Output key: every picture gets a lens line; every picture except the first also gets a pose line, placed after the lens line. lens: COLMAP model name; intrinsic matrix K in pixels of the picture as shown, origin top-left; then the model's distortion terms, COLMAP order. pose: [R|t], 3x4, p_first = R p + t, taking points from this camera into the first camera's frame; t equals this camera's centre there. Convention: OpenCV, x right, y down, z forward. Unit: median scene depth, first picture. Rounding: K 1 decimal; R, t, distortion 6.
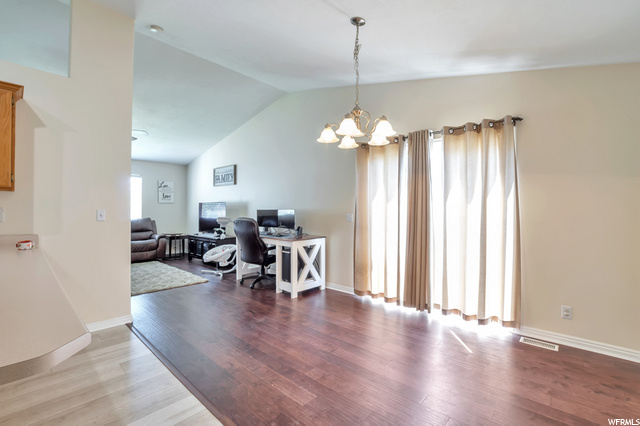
lens RADIAL K [[293.4, 0, 320.7], [0, 293.4, 209.5], [0, 0, 1]] dist [-0.001463, -0.000001]
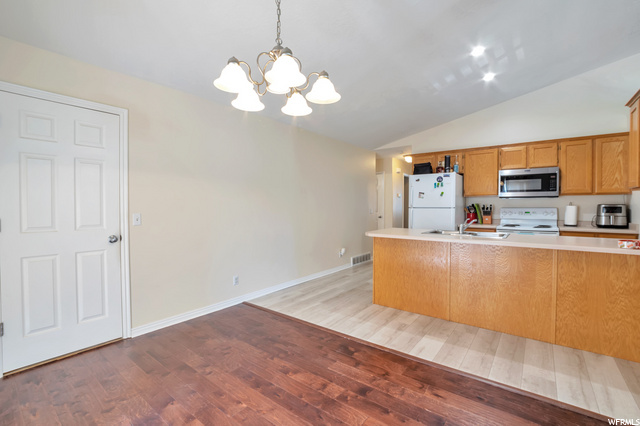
lens RADIAL K [[293.4, 0, 319.4], [0, 293.4, 212.2], [0, 0, 1]] dist [-0.001463, -0.000001]
pose [[-0.997989, -0.002856, -0.063322, 0.039774], [-0.004215, 0.999763, 0.021341, 0.000196], [0.063246, 0.021565, -0.997765, 0.908761]]
